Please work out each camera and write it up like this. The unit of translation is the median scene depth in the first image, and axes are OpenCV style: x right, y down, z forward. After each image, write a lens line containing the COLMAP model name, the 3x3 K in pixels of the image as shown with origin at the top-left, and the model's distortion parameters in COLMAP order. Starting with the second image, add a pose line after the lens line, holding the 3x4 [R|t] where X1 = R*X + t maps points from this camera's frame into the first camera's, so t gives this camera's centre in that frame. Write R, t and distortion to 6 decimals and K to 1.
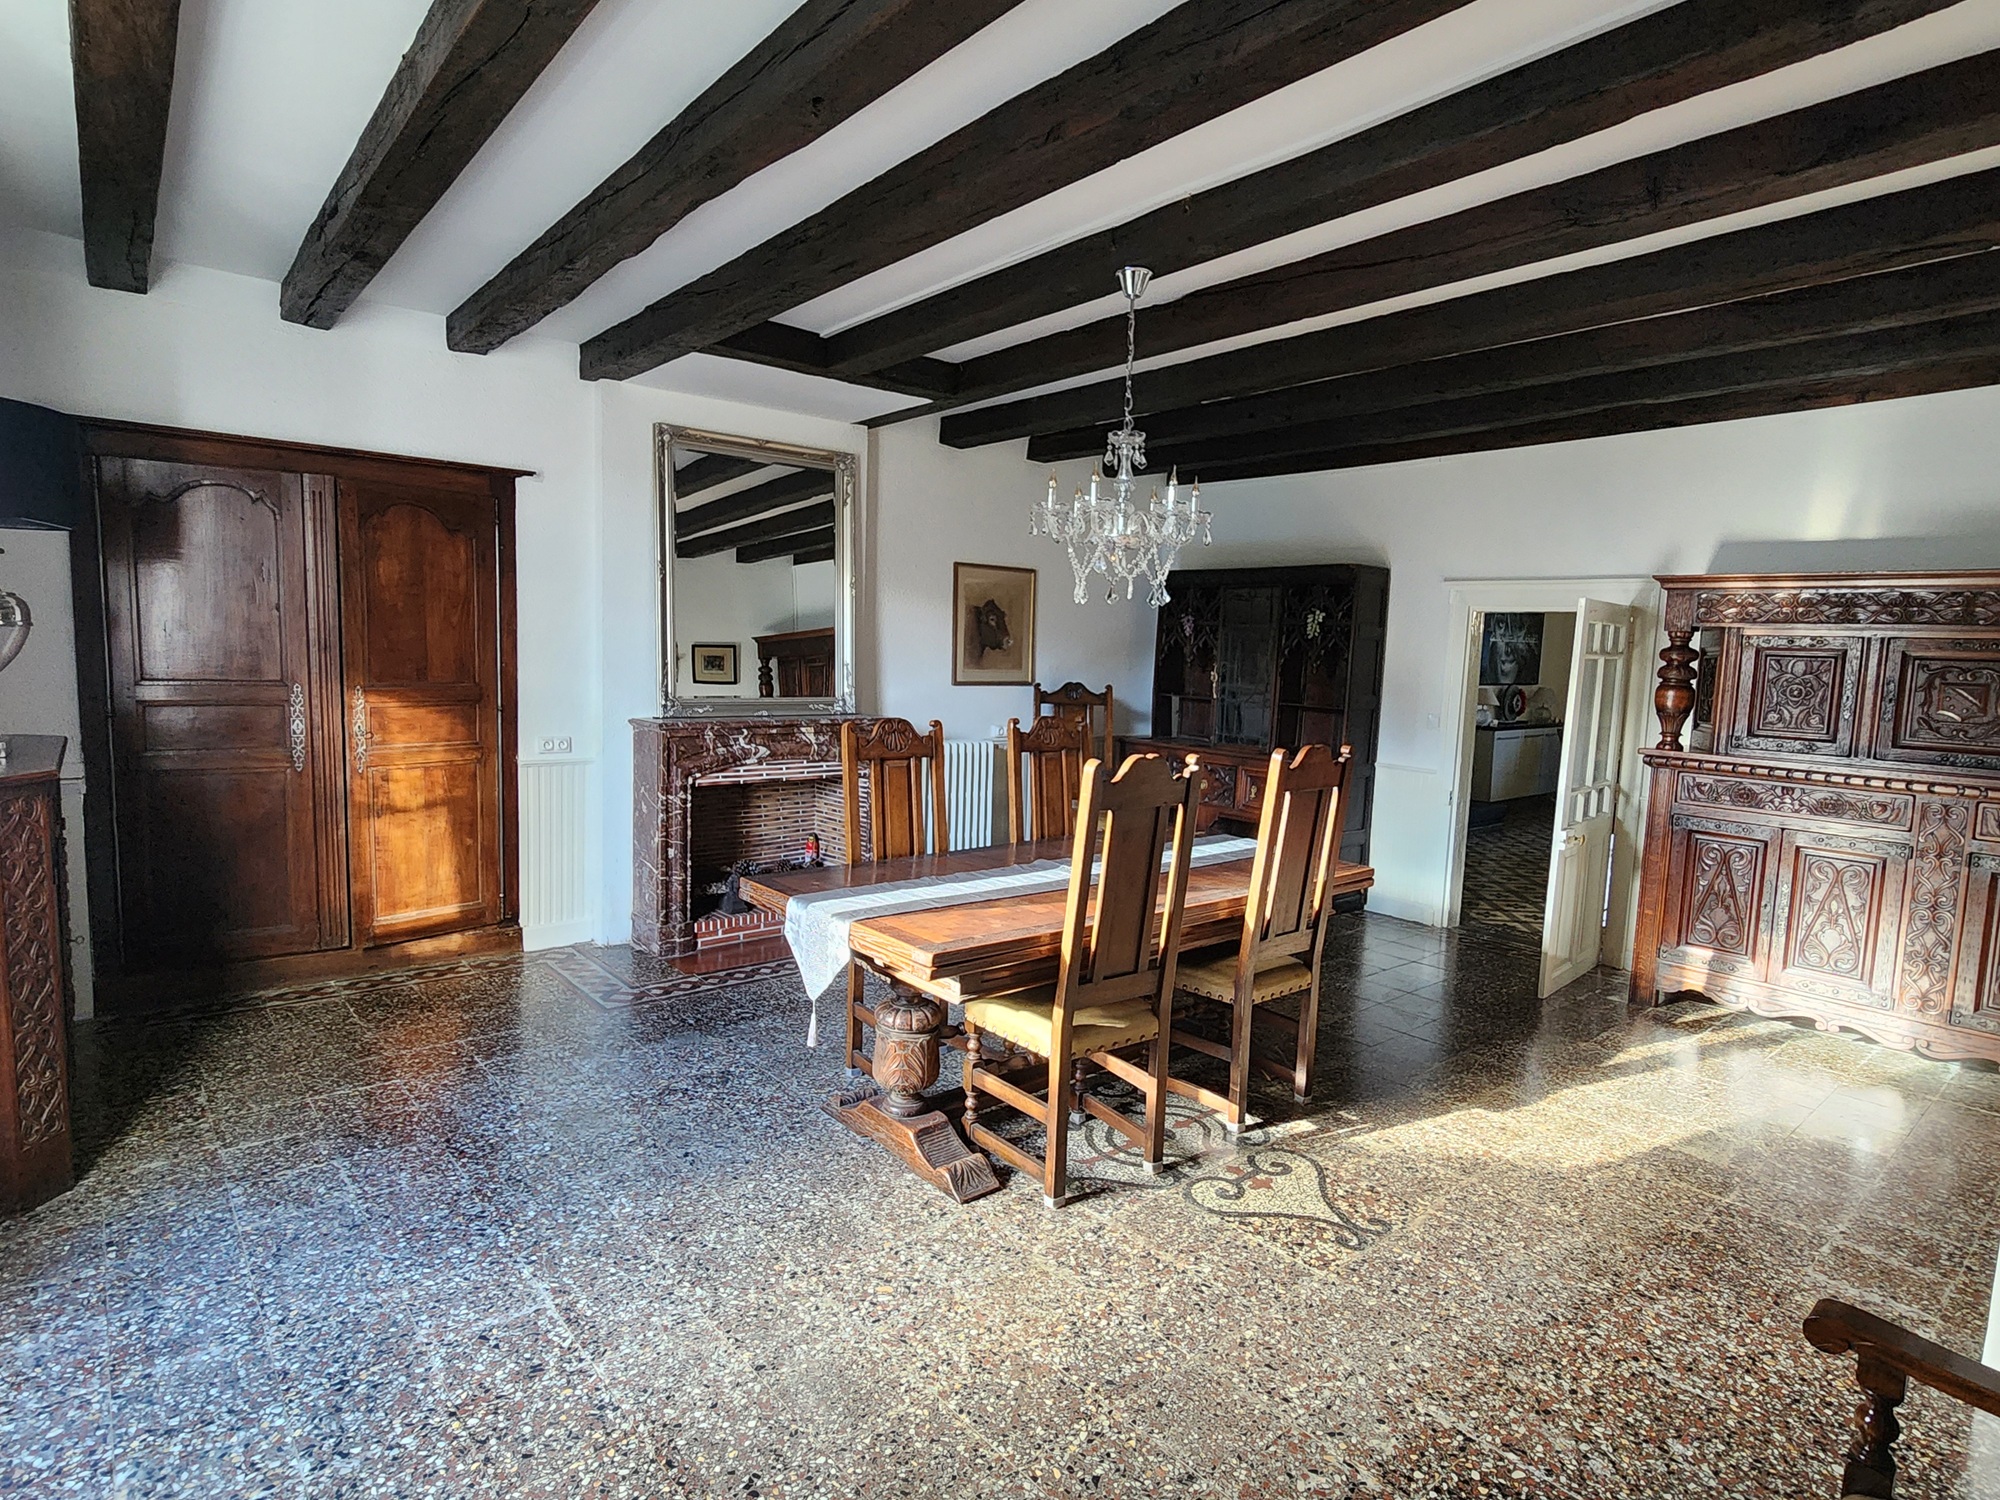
lens RADIAL K [[1067.8, 0, 998.1], [0, 1067.8, 757.0], [0, 0, 1]] dist [-0.002149, -0.000474]
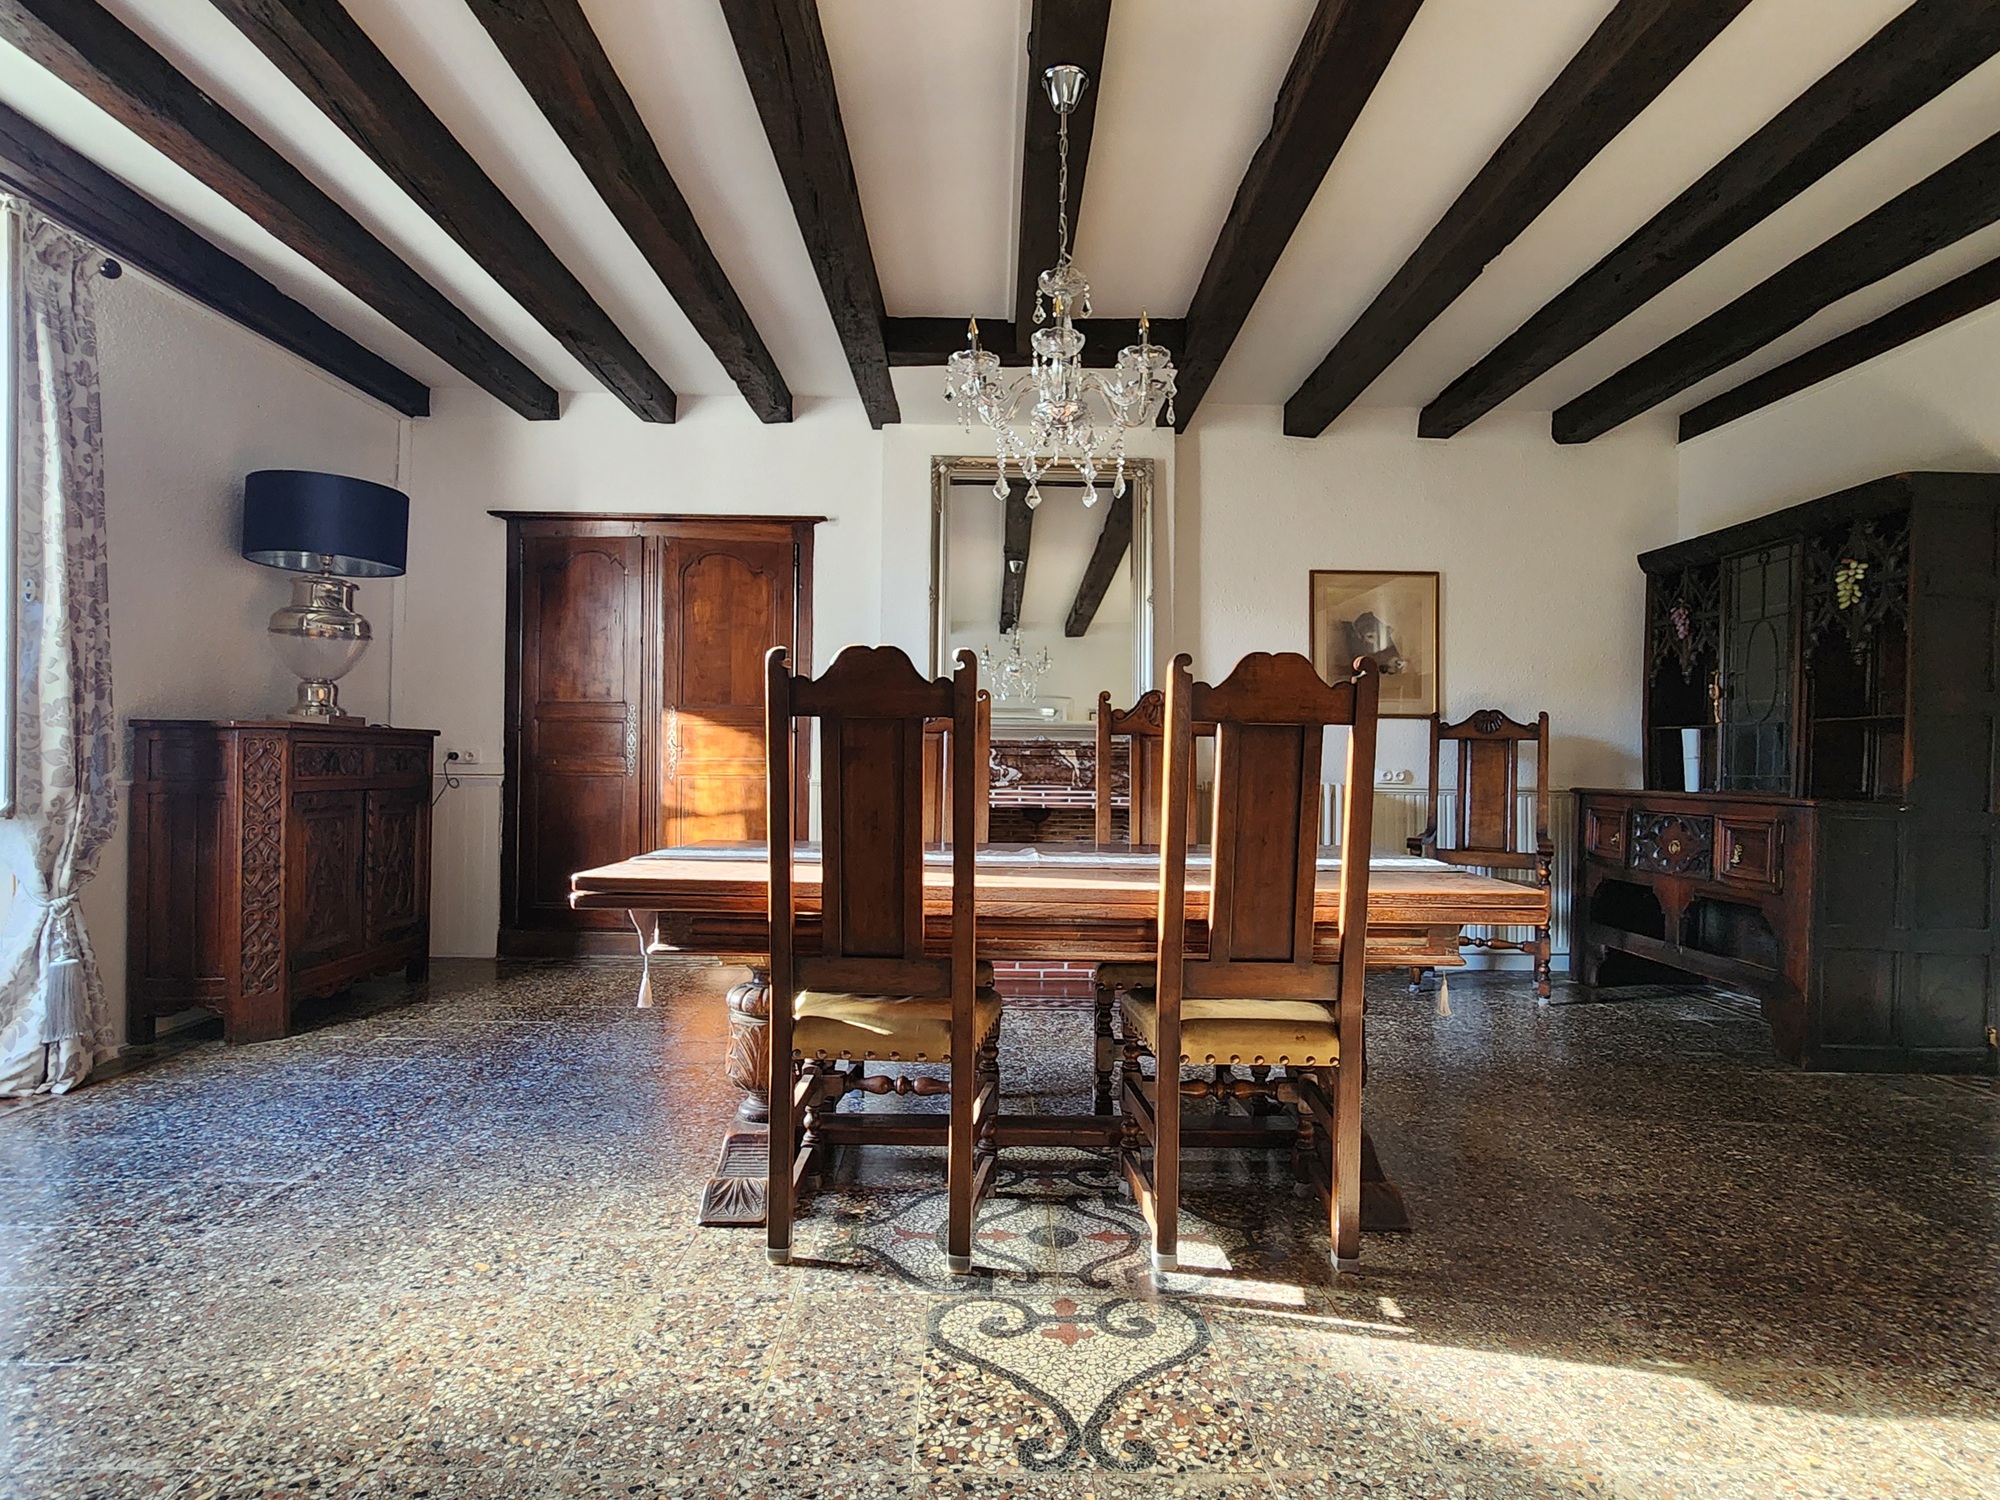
lens RADIAL K [[1065.1, 0, 1000.2], [0, 1065.1, 751.6], [0, 0, 1]] dist [-0.002629, -0.000179]
pose [[0.773099, -0.028928, -0.633626, 0.415856], [-0.054786, 0.992181, -0.112143, 0.092570], [0.631915, 0.121411, 0.765469, 0.313197]]
